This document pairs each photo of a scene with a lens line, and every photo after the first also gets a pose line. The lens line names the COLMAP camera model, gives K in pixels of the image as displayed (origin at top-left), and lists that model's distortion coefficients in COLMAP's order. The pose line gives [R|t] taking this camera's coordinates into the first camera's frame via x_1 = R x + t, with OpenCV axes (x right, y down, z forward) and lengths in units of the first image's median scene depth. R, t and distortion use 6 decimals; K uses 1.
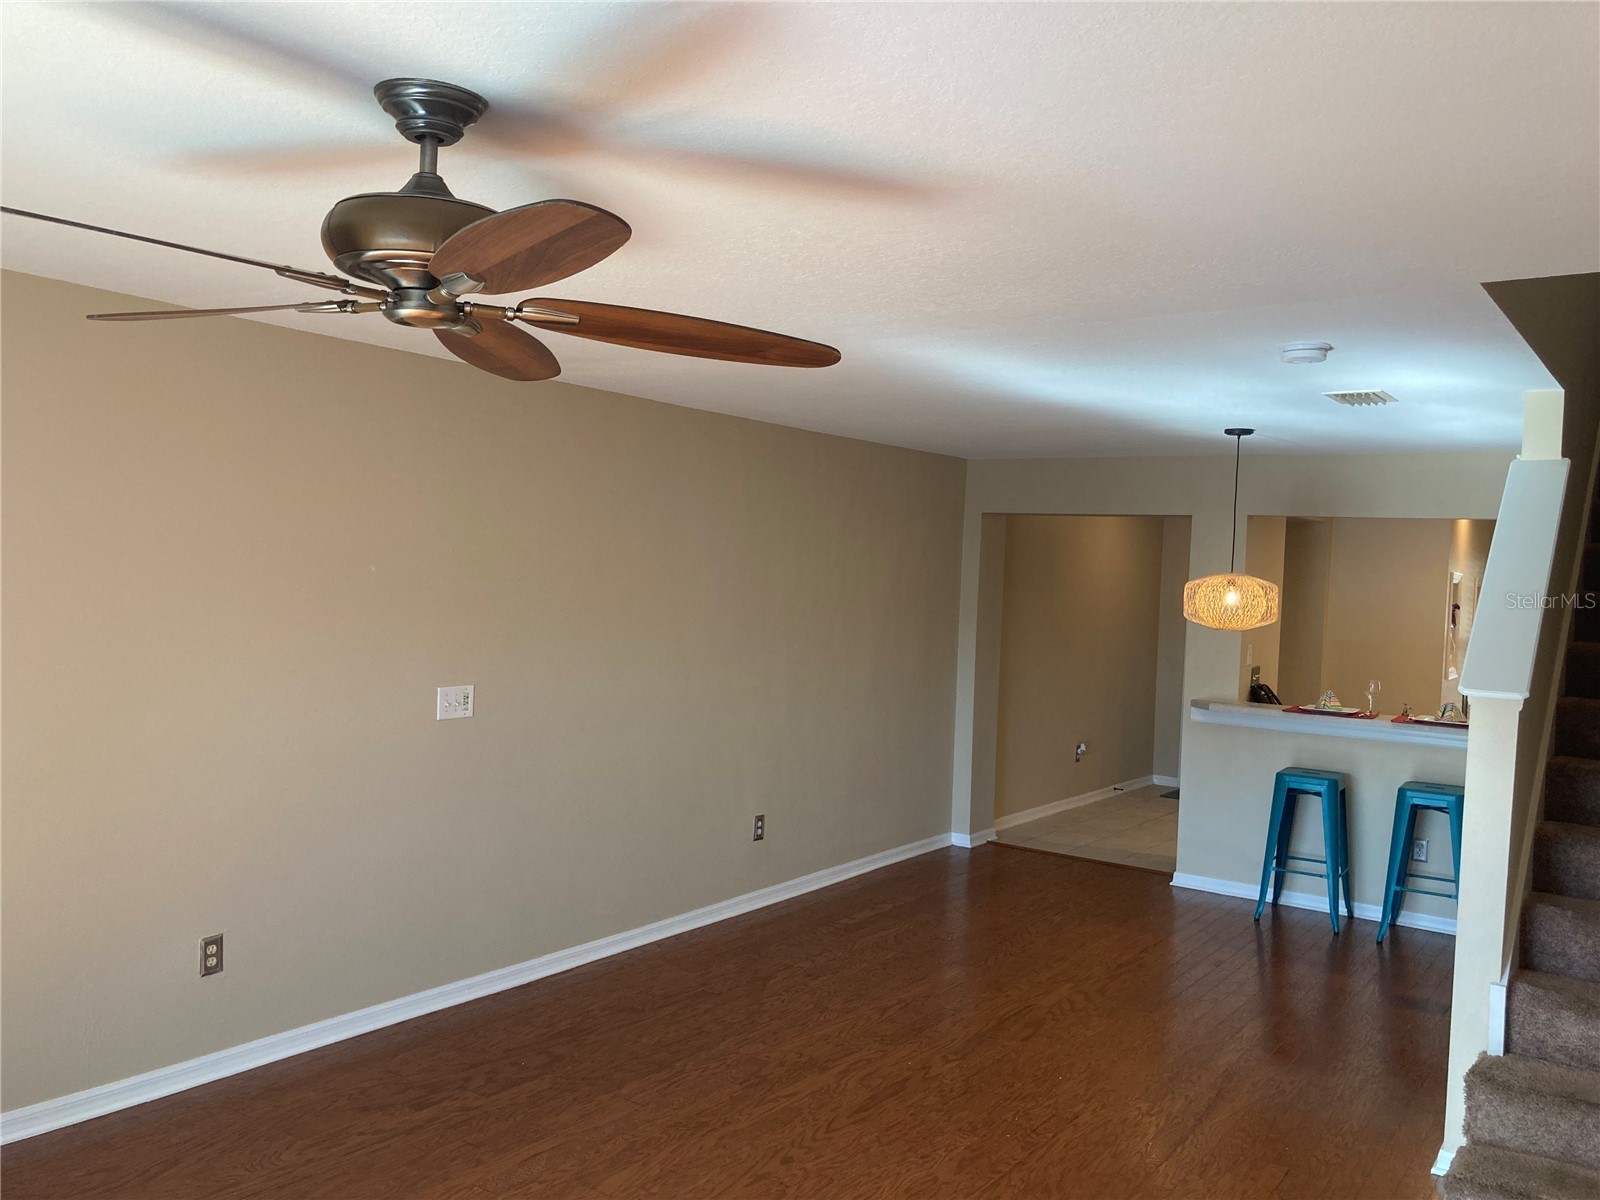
lens RADIAL K [[1334.8, 0, 800.0], [0, 1334.8, 600.0], [0, 0, 1]] dist [0.072680, -0.003907]
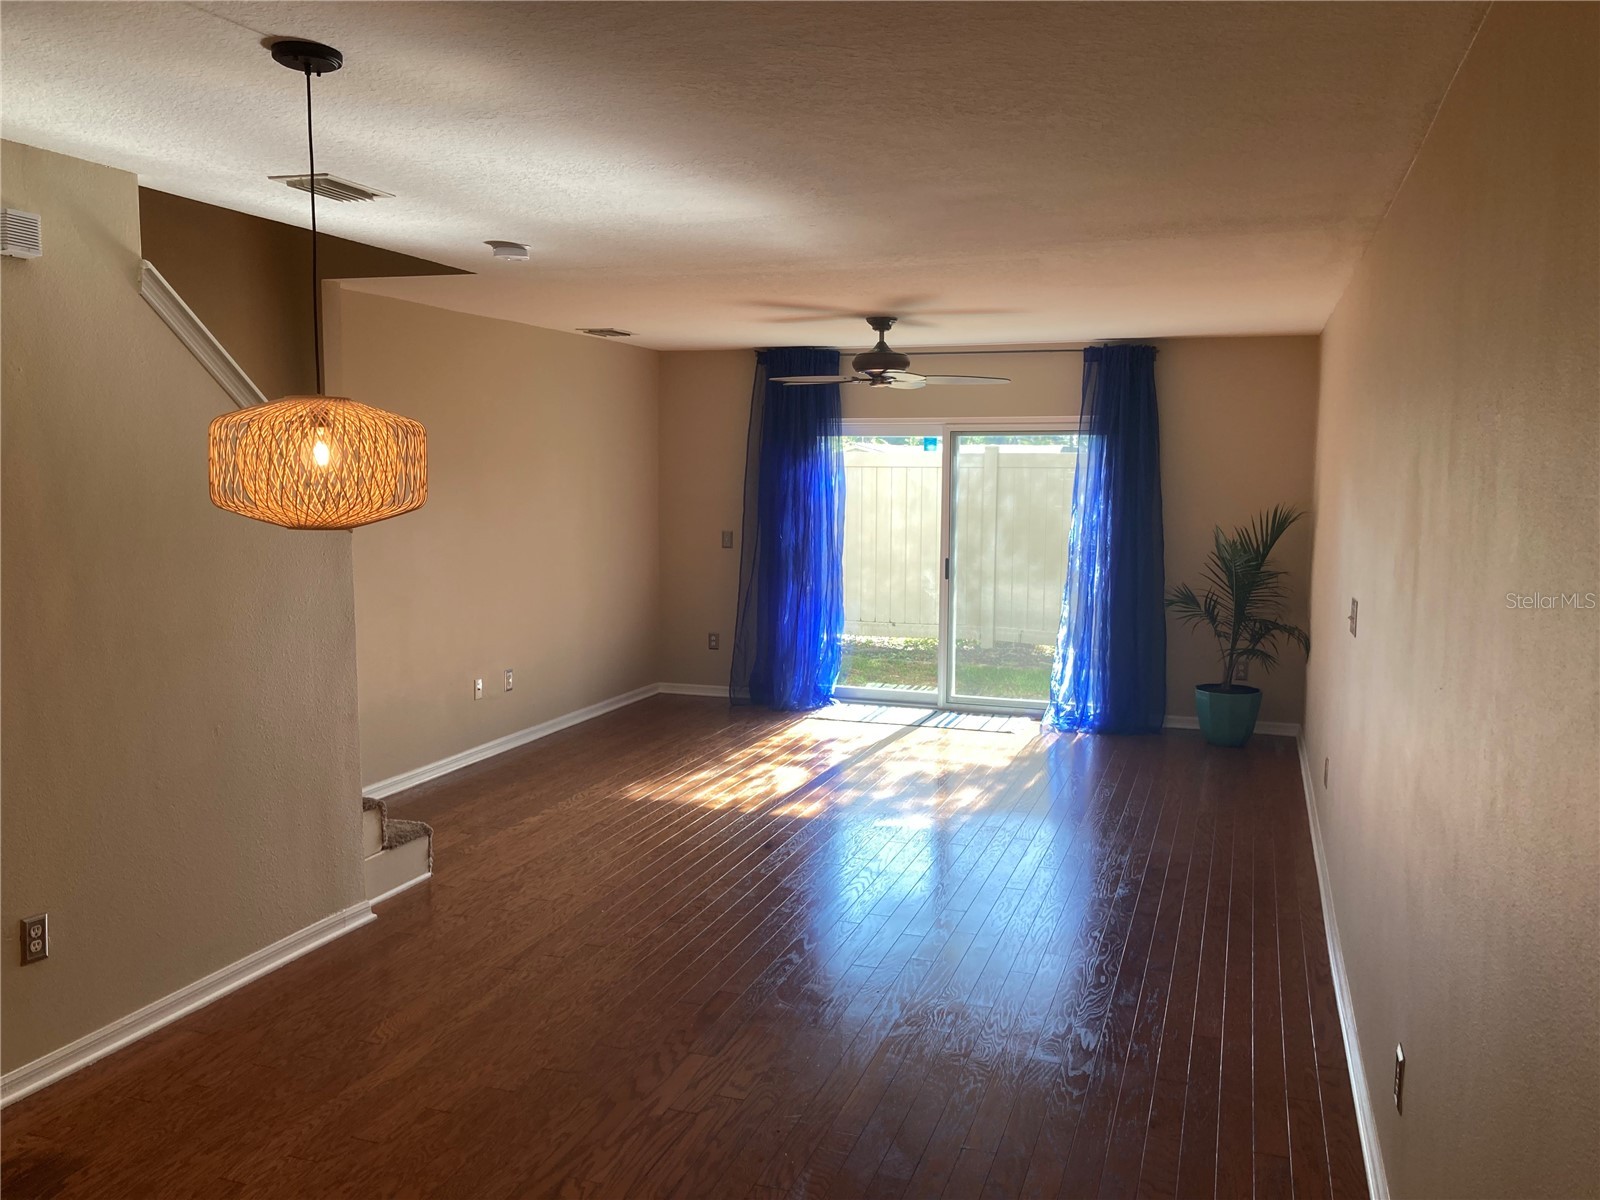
lens RADIAL K [[1334.8, 0, 800.0], [0, 1334.8, 600.0], [0, 0, 1]] dist [0.072680, -0.003907]
pose [[-0.960284, -0.015855, -0.278573, 0.287531], [-0.049408, 0.992270, 0.113841, -0.012095], [0.274614, 0.123083, -0.953644, 1.447309]]
